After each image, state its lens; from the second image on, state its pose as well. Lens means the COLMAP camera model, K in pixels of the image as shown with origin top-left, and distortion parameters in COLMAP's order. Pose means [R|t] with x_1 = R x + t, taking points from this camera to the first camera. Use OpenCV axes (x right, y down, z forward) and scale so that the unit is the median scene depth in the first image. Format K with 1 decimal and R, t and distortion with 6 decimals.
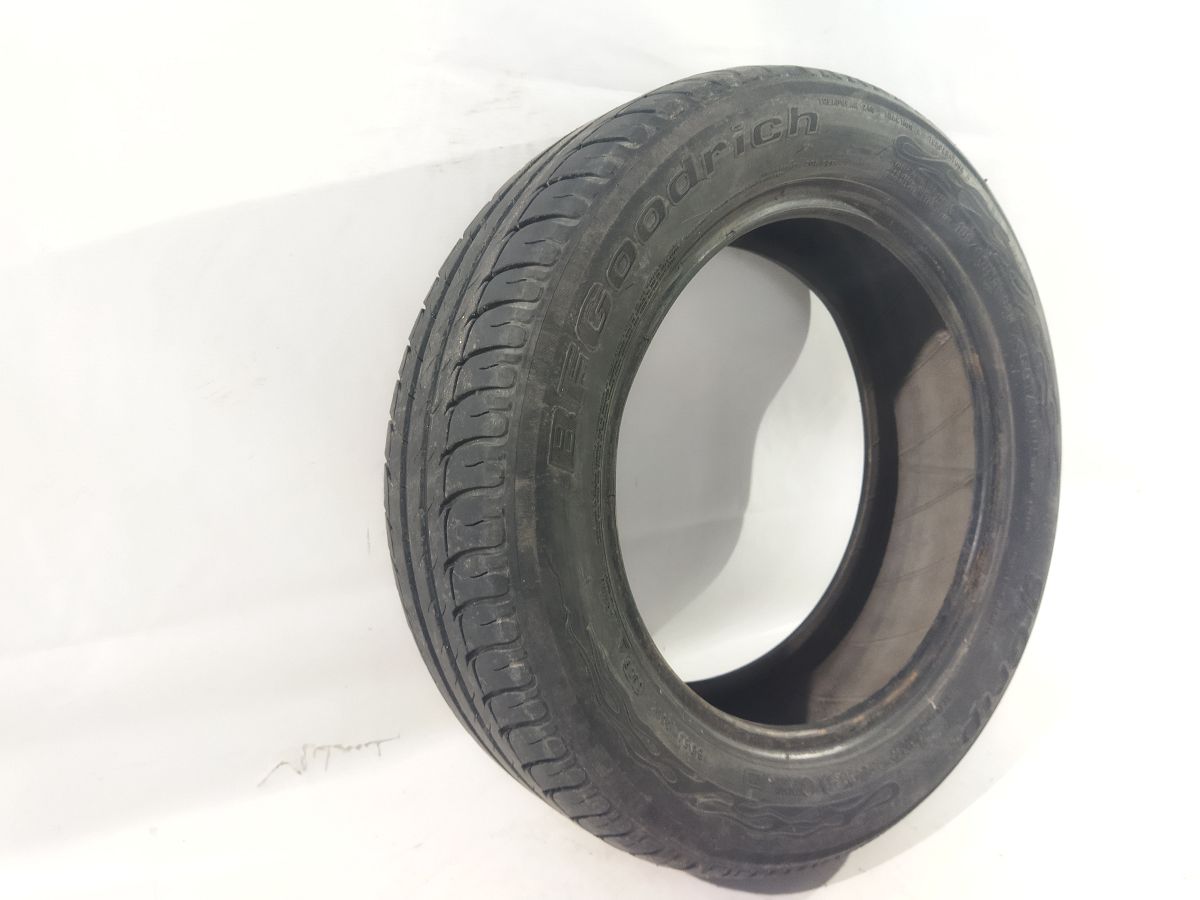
lens RADIAL K [[907.3, 0, 600.0], [0, 907.3, 450.0], [0, 0, 1]] dist [0.056085, -0.002476]
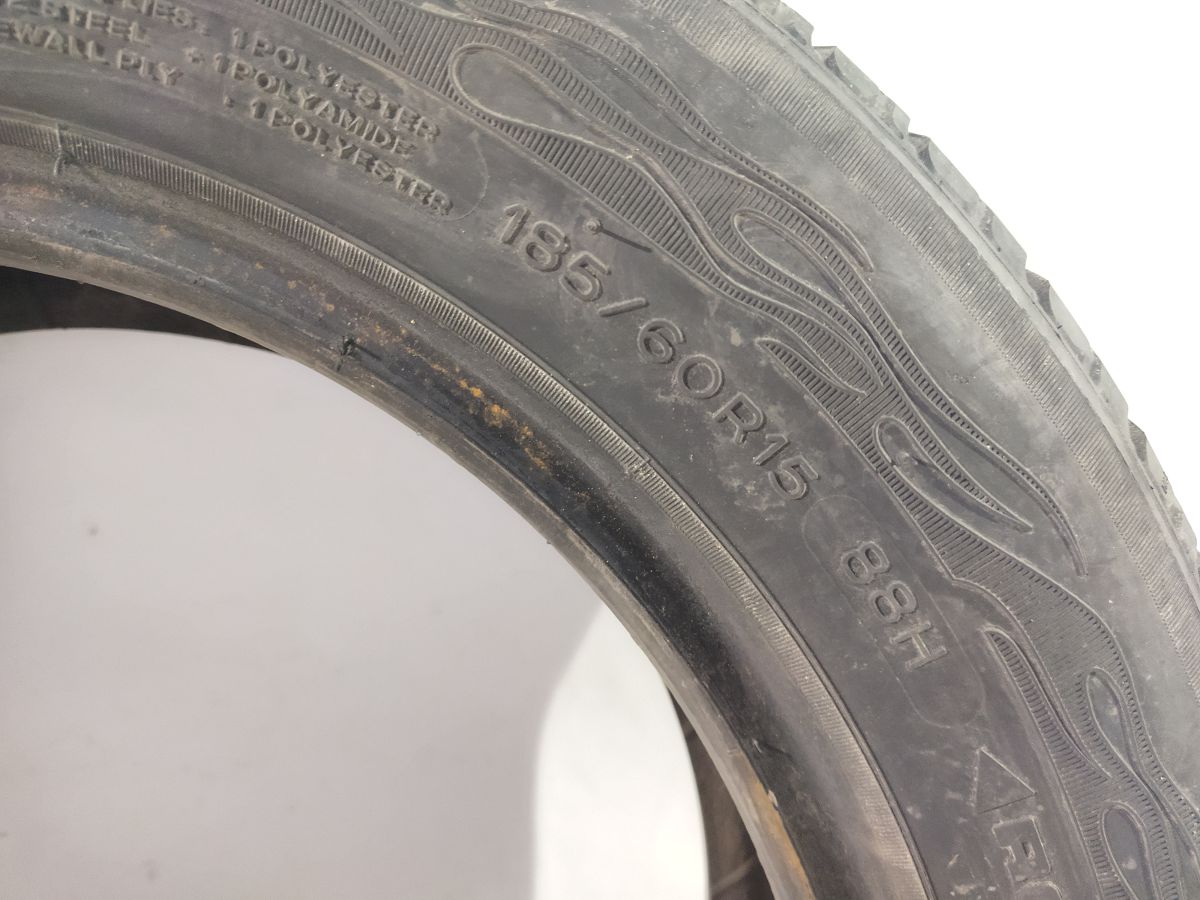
lens RADIAL K [[931.8, 0, 600.0], [0, 931.8, 450.0], [0, 0, 1]] dist [0.059694, -0.155584]
pose [[0.892240, 0.017522, -0.451222, 0.530447], [-0.027775, 0.999484, -0.016110, -0.201037], [0.450707, 0.026906, 0.892266, 0.871625]]
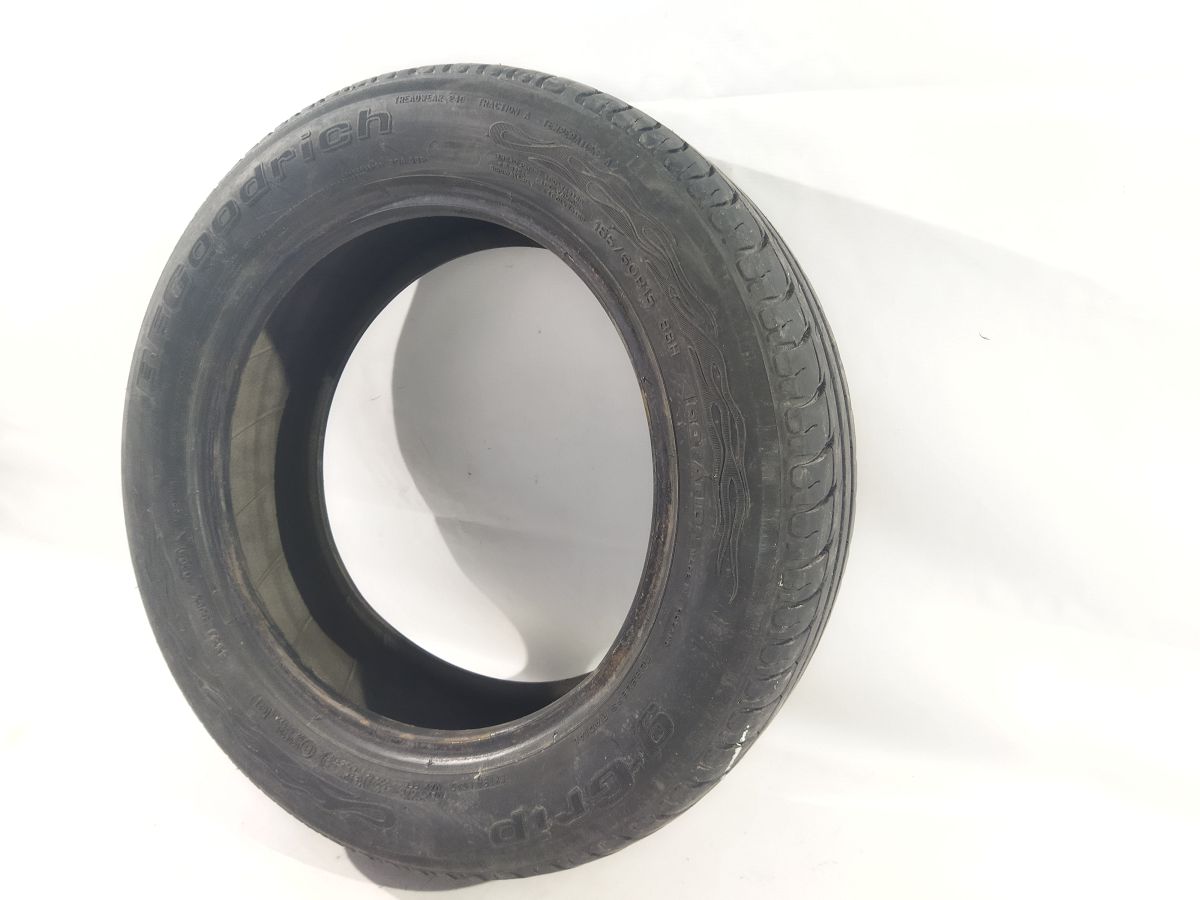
lens RADIAL K [[894.8, 0, 600.0], [0, 894.8, 450.0], [0, 0, 1]] dist [0.051342, -0.004741]
pose [[0.507581, 0.191420, -0.840072, 1.152284], [-0.217238, 0.971941, 0.090210, -0.130229], [0.833768, 0.136706, 0.534922, 0.641466]]
